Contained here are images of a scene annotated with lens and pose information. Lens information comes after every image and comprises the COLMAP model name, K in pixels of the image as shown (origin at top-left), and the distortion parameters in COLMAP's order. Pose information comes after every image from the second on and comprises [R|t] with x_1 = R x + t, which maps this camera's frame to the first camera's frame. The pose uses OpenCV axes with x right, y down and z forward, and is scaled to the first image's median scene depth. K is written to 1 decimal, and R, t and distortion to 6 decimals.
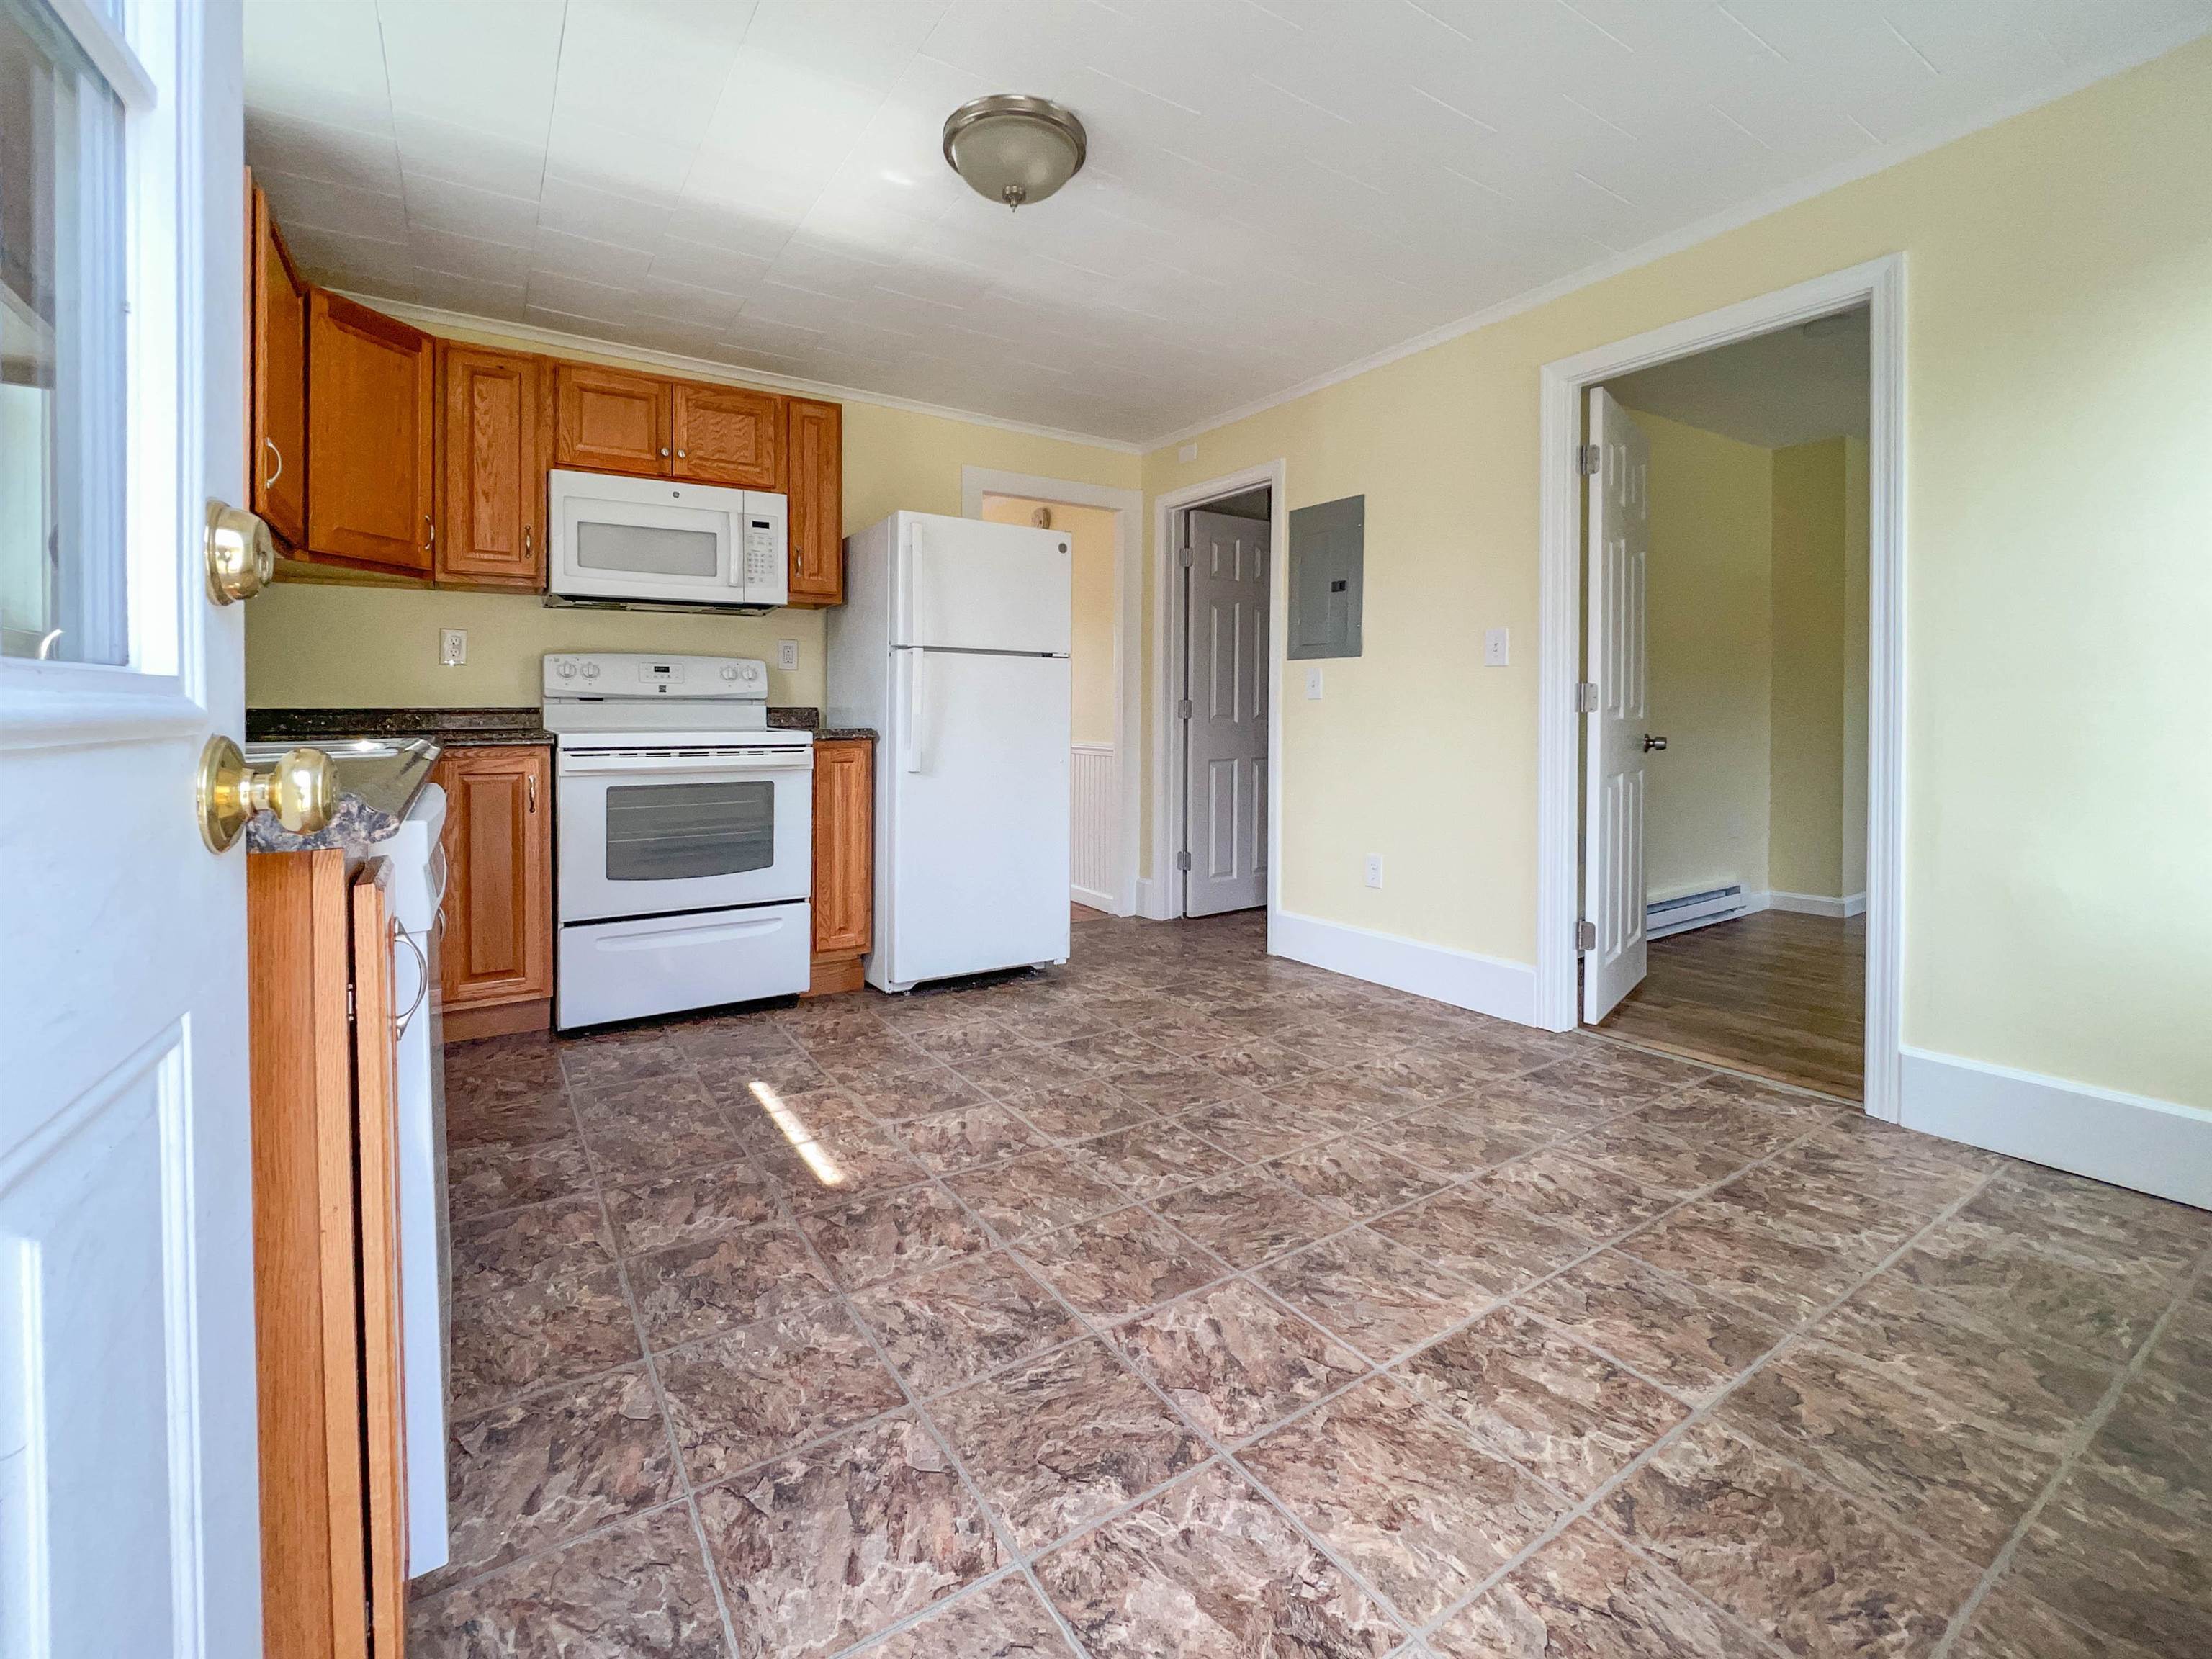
lens RADIAL K [[959.1, 0, 1069.5], [0, 959.1, 708.7], [0, 0, 1]] dist [0.000238, -0.007327]
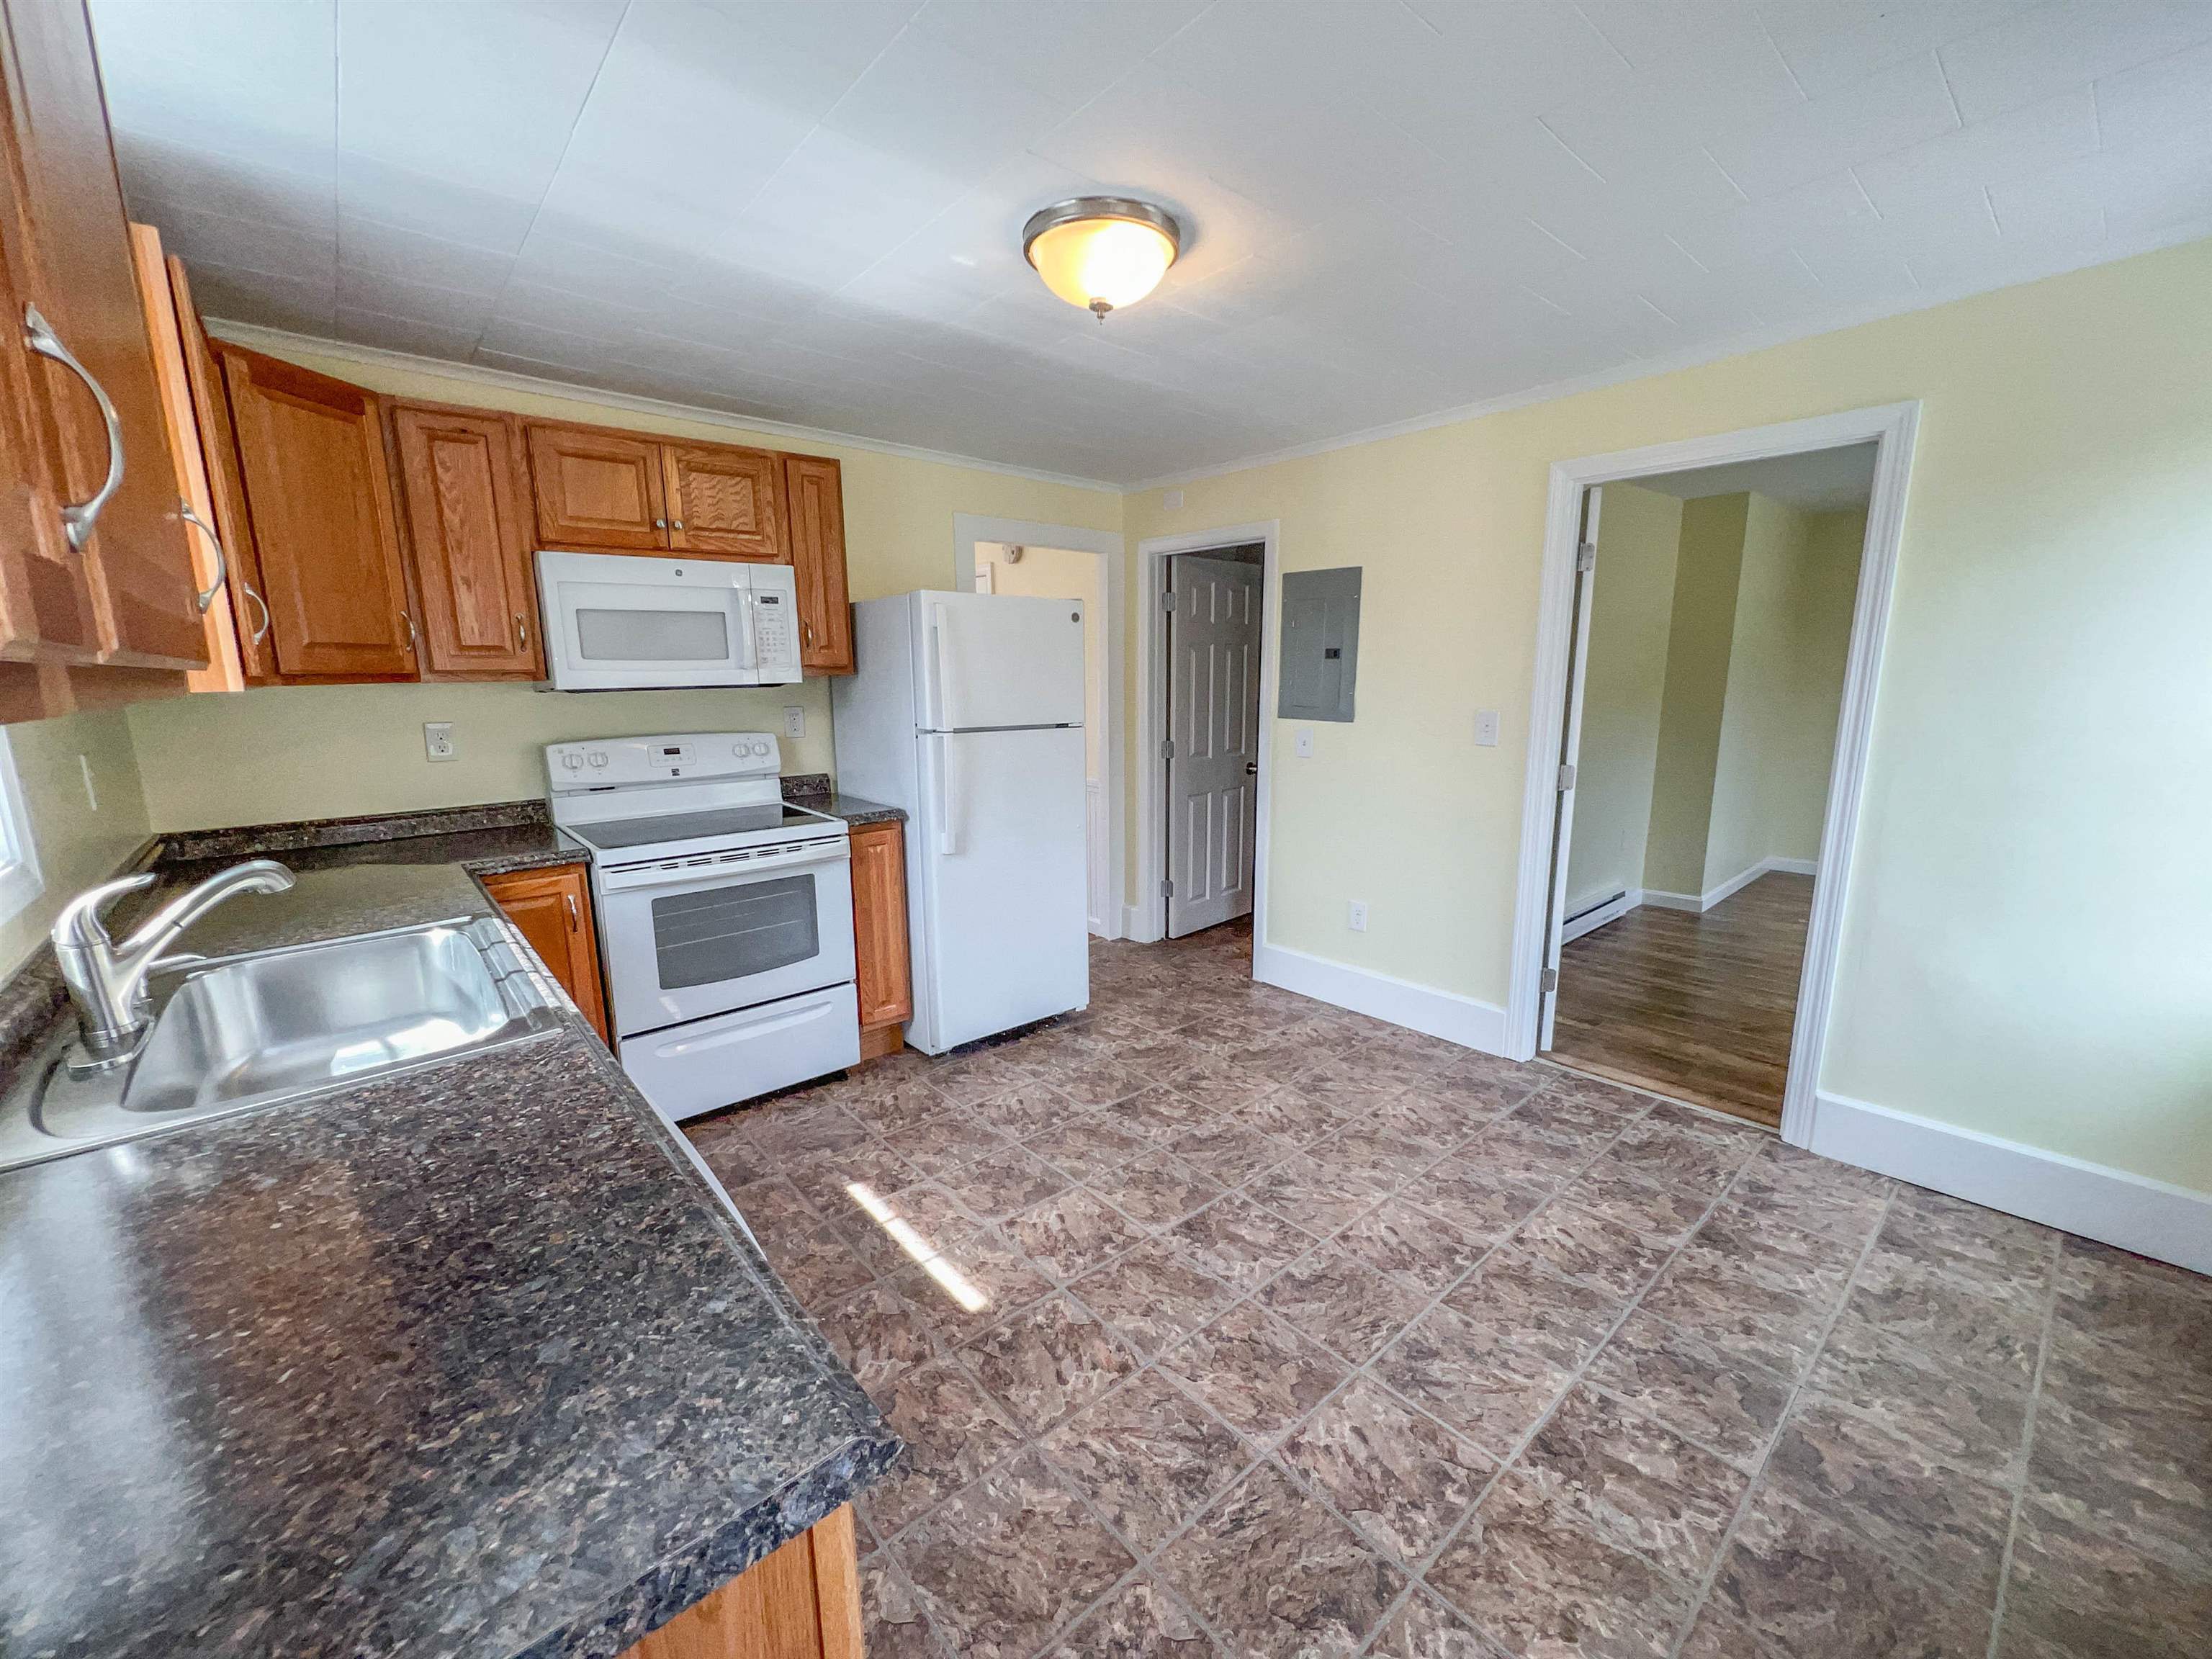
lens RADIAL K [[885.6, 0, 1106.0], [0, 885.6, 829.5], [0, 0, 1]] dist [-0.002018, 0.000540]
pose [[0.988514, -0.034208, 0.147209, -0.210454], [0.006436, 0.982691, 0.185138, -0.209912], [-0.150994, -0.182064, 0.971624, 0.088697]]
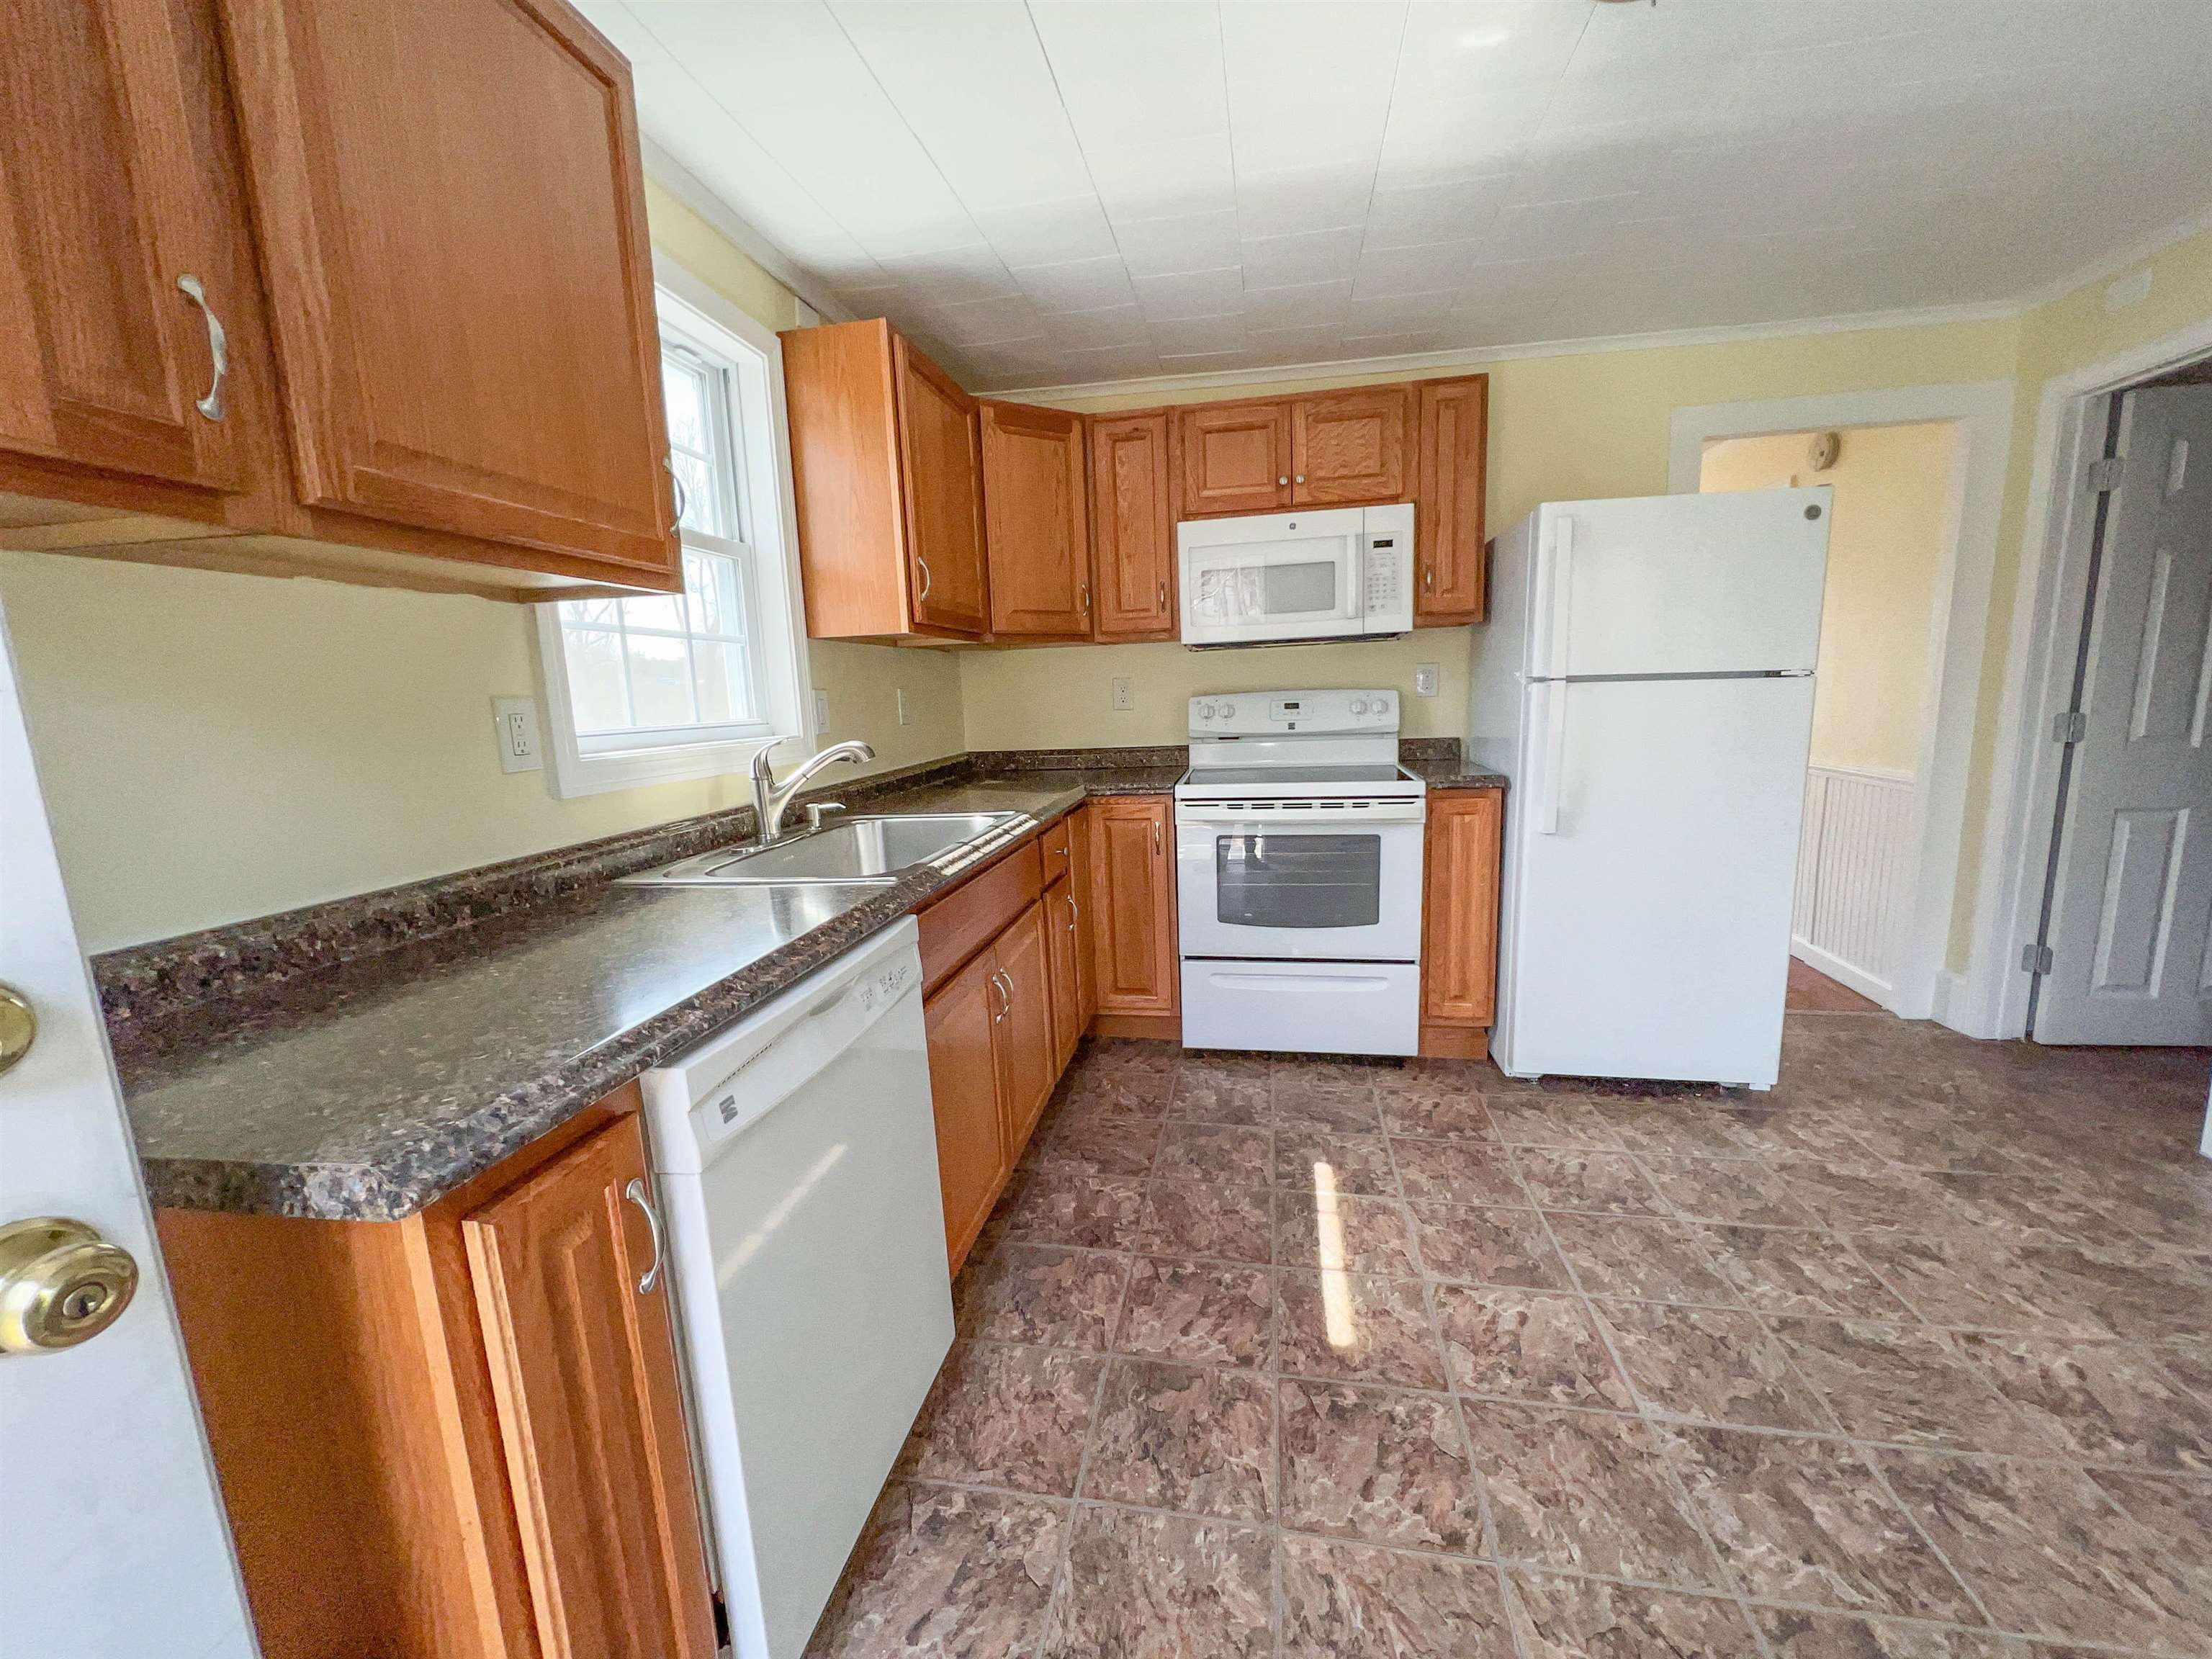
lens RADIAL K [[885.5, 0, 1106.0], [0, 885.5, 829.5], [0, 0, 1]] dist [-0.003444, 0.001091]
pose [[0.736293, 0.080679, -0.671836, 0.106258], [0.039673, 0.986012, 0.161886, -0.118195], [0.675499, -0.145849, 0.722793, 0.303652]]
